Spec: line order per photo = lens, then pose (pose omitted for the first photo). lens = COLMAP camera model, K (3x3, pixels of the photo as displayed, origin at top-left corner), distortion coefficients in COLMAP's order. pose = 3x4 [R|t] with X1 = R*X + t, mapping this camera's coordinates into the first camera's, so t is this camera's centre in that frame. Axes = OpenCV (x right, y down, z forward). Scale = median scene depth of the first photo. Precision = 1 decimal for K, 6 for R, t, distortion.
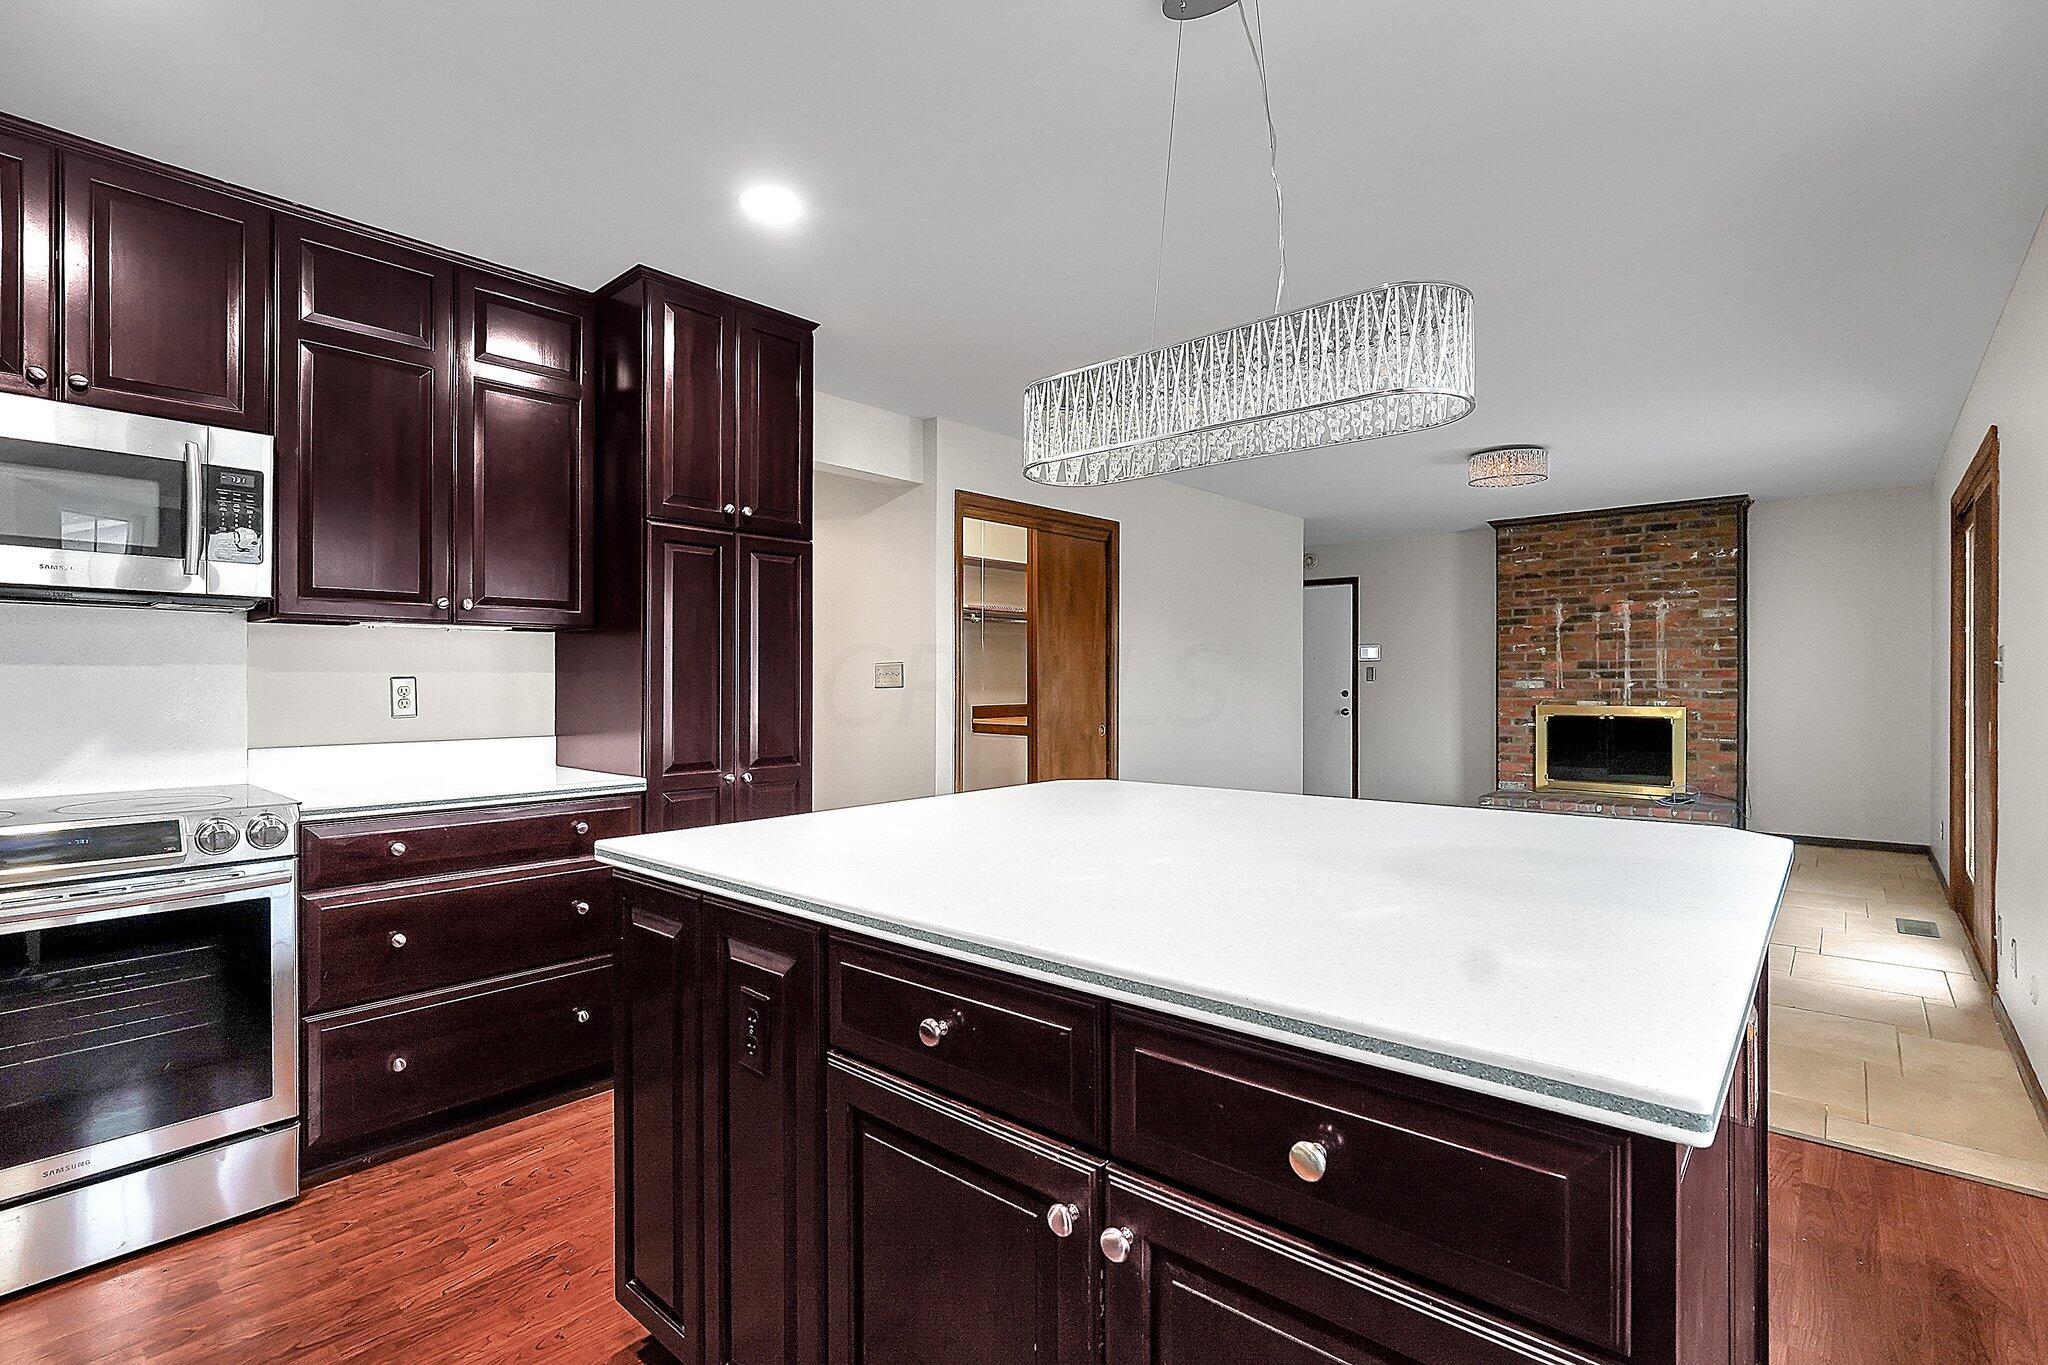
lens RADIAL K [[954.9, 0, 1024.0], [0, 954.9, 682.5], [0, 0, 1]] dist [-0.004579, -0.000418]
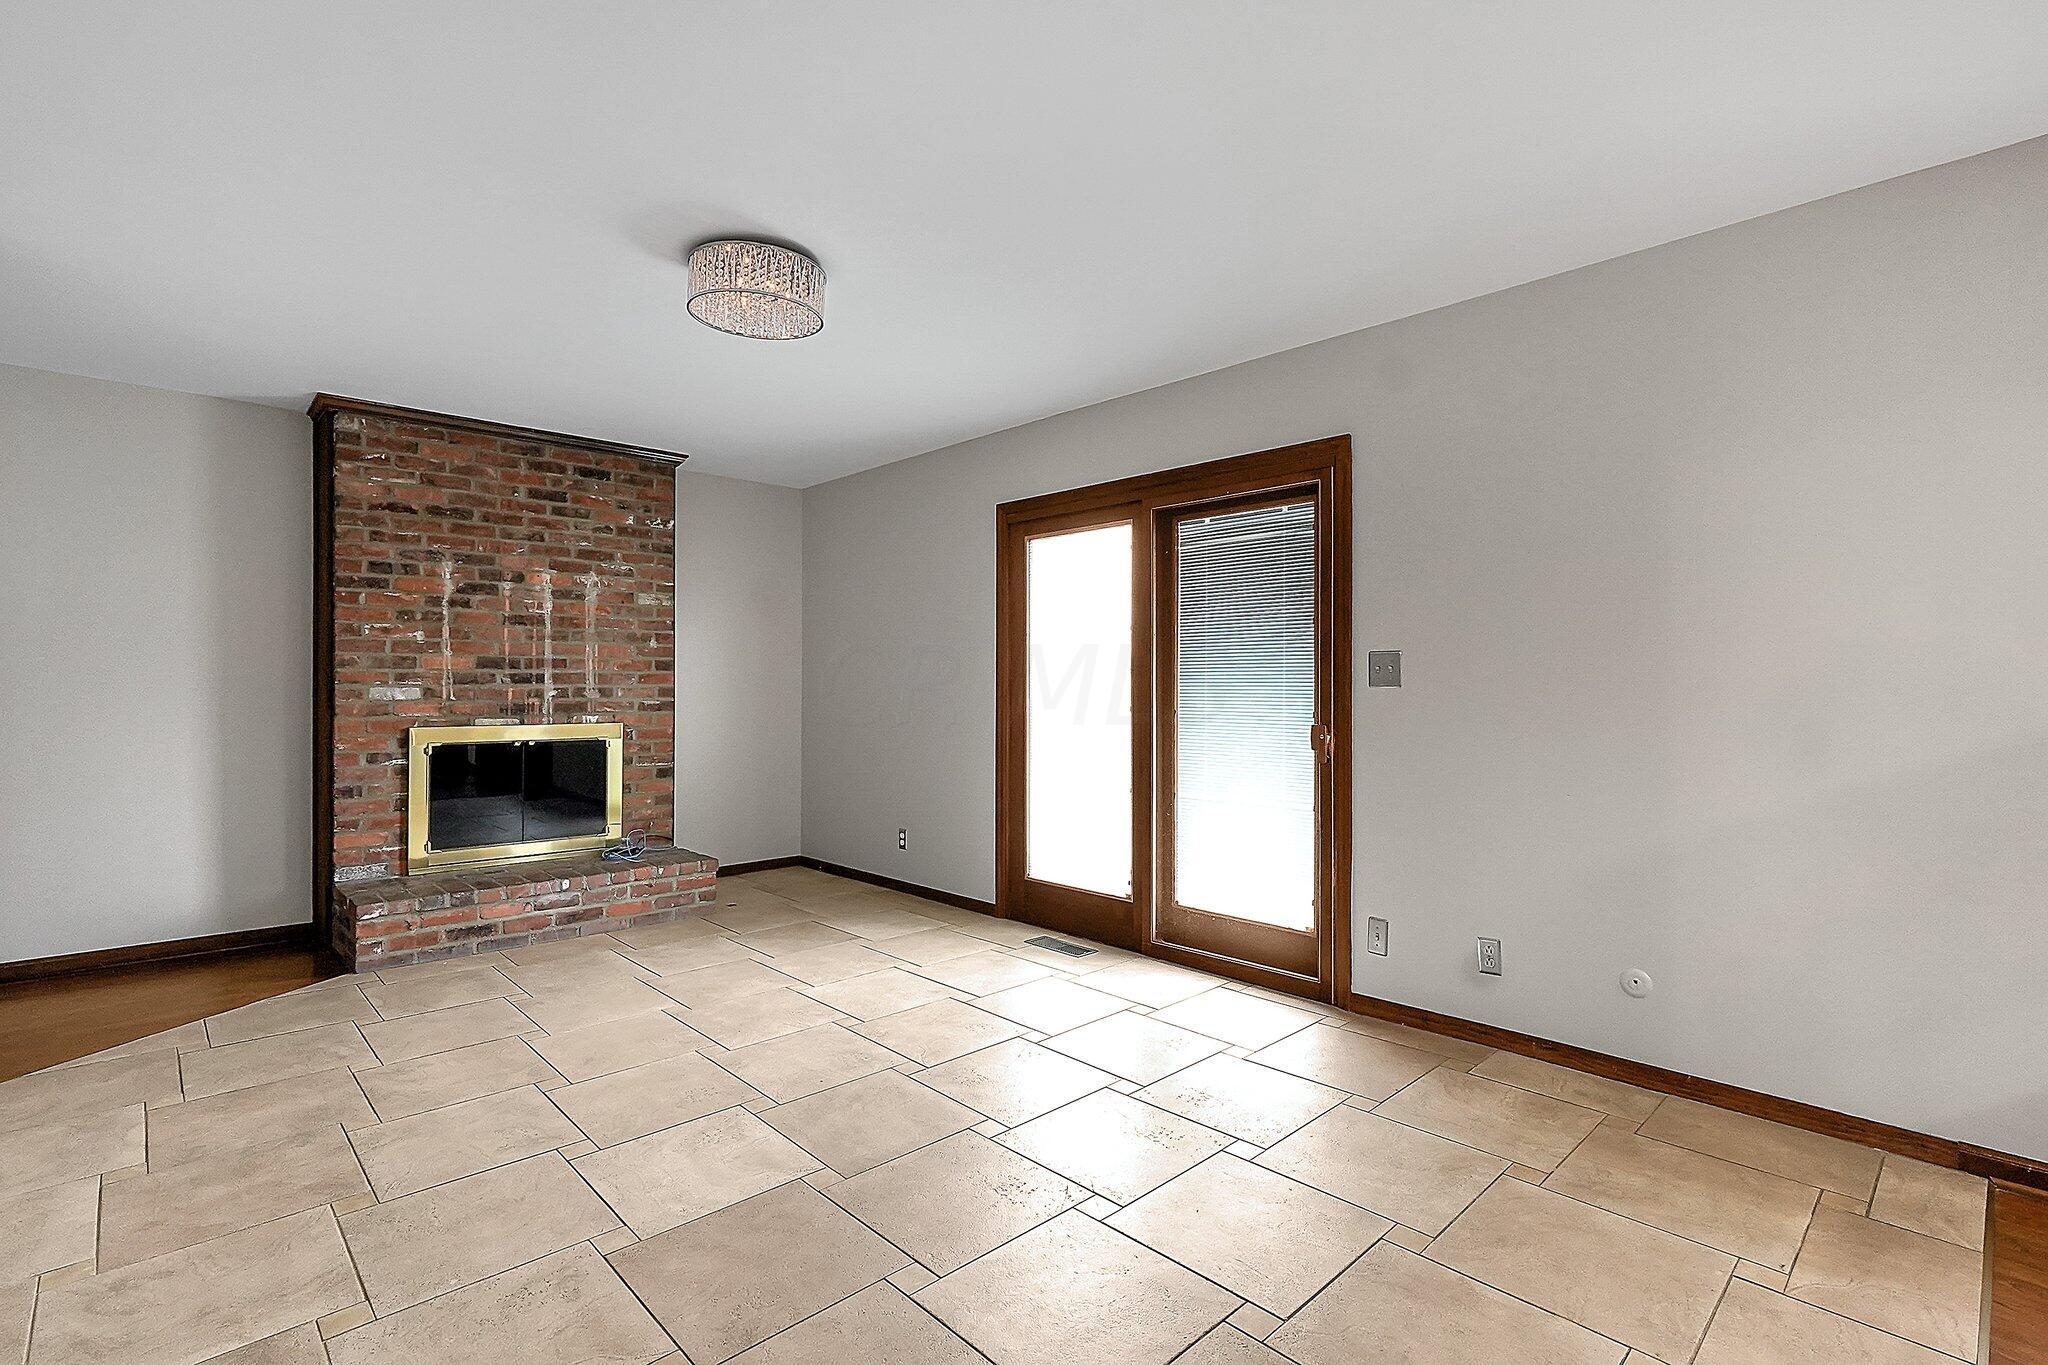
lens RADIAL K [[954.9, 0, 1024.0], [0, 954.9, 682.5], [0, 0, 1]] dist [-0.004579, -0.000418]
pose [[0.105921, 0.010392, 0.994320, -0.008345], [0.003749, 0.999934, -0.010851, 0.003409], [-0.994367, 0.004877, 0.105875, 0.587747]]
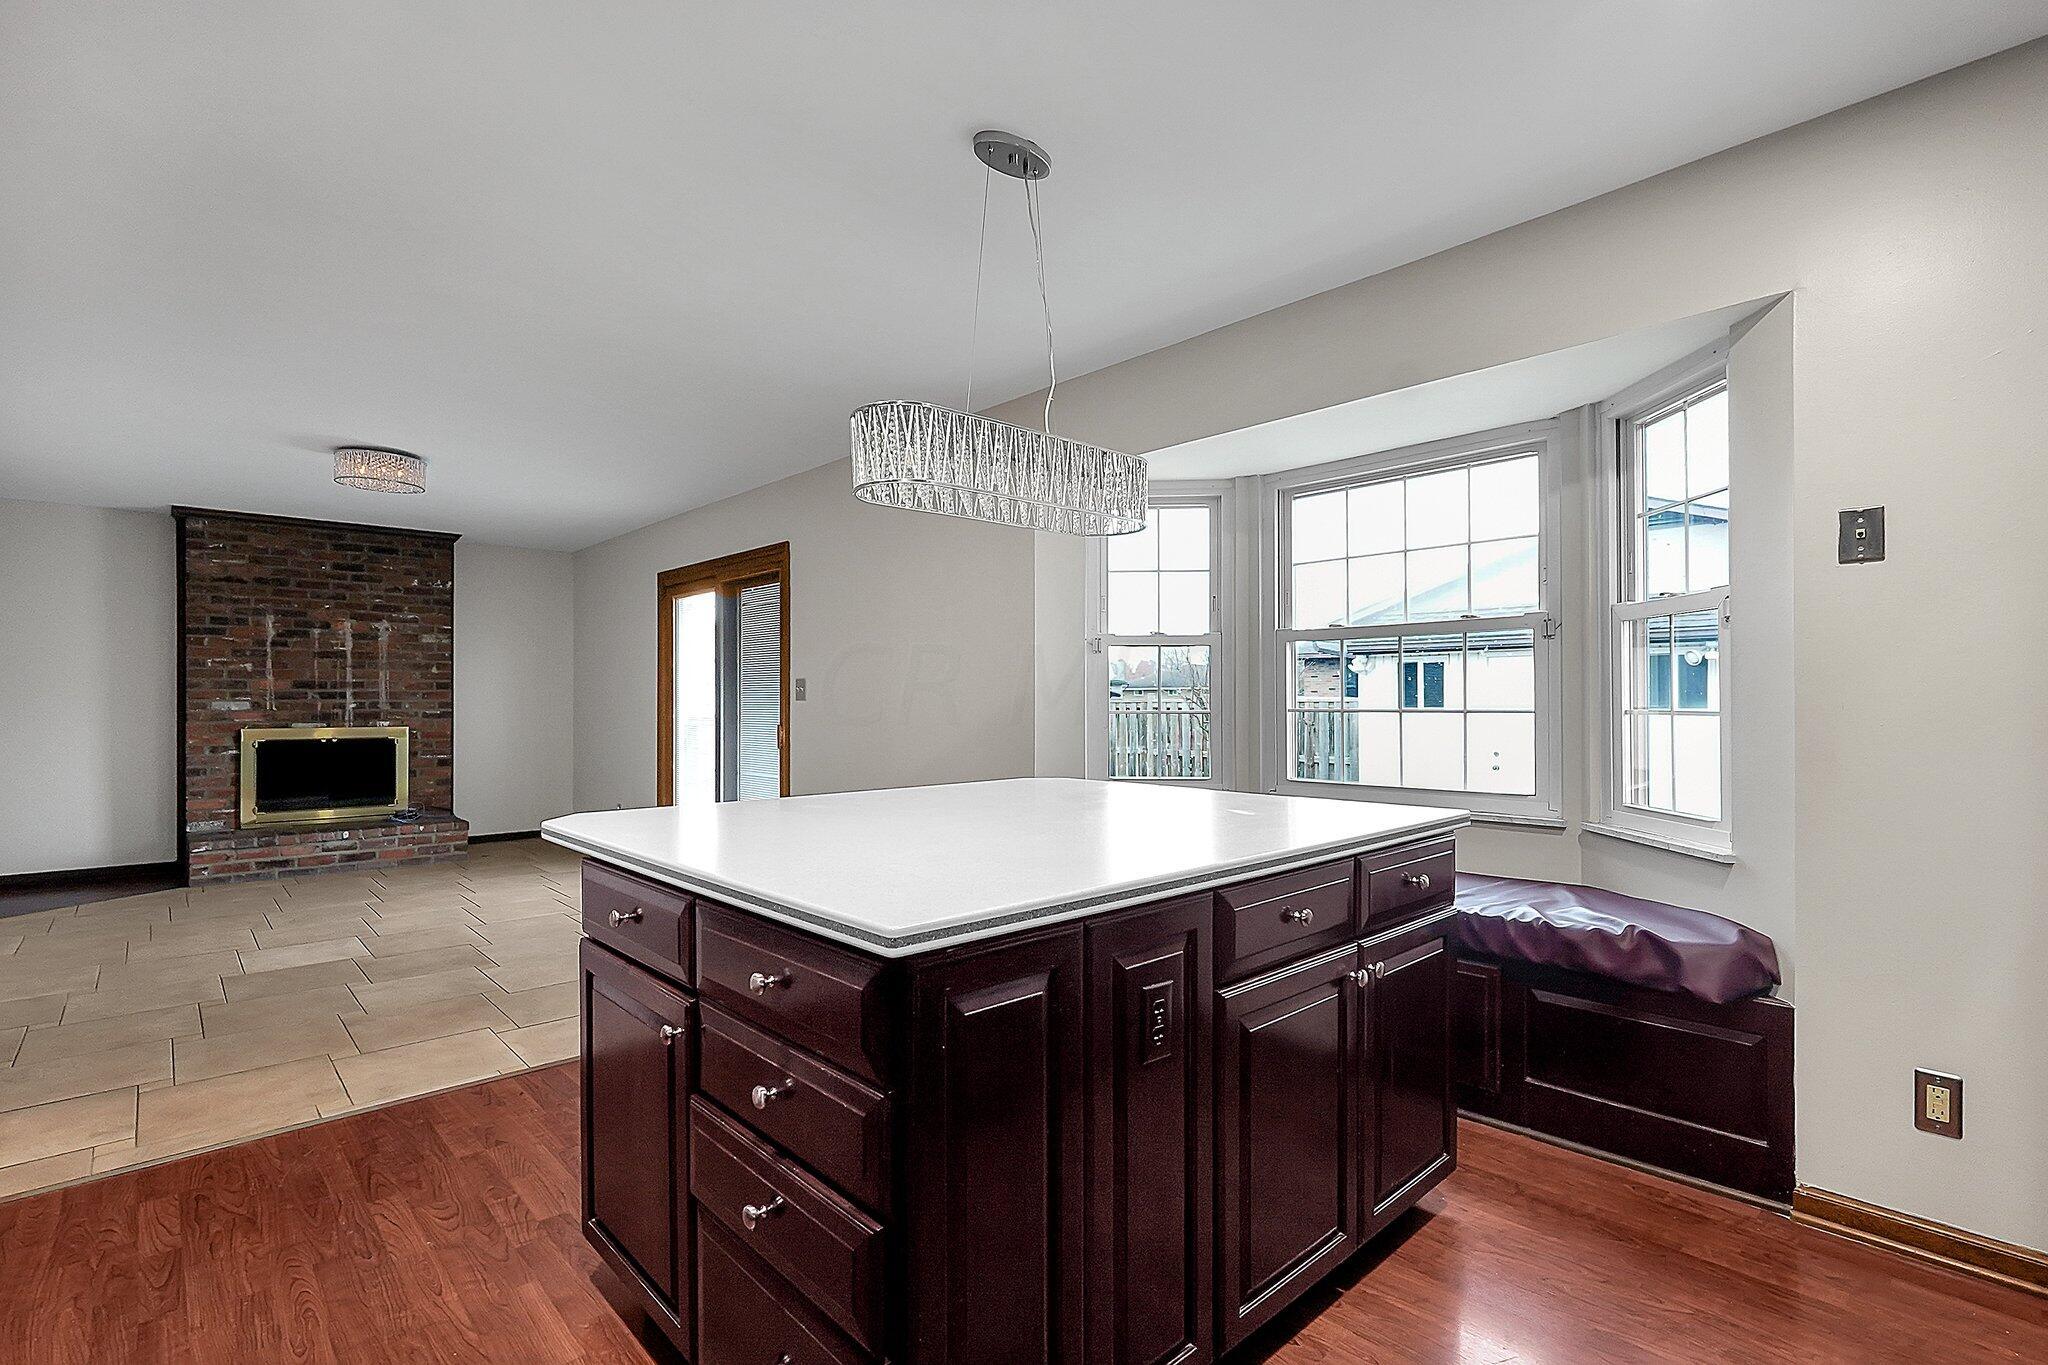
lens RADIAL K [[952.8, 0, 1018.5], [0, 952.8, 700.3], [0, 0, 1]] dist [0.001711, 0.000789]
pose [[0.121828, 0.007472, 0.992523, -0.250384], [0.005778, 0.999949, -0.008237, 0.008894], [-0.992534, 0.006738, 0.121779, 0.201319]]
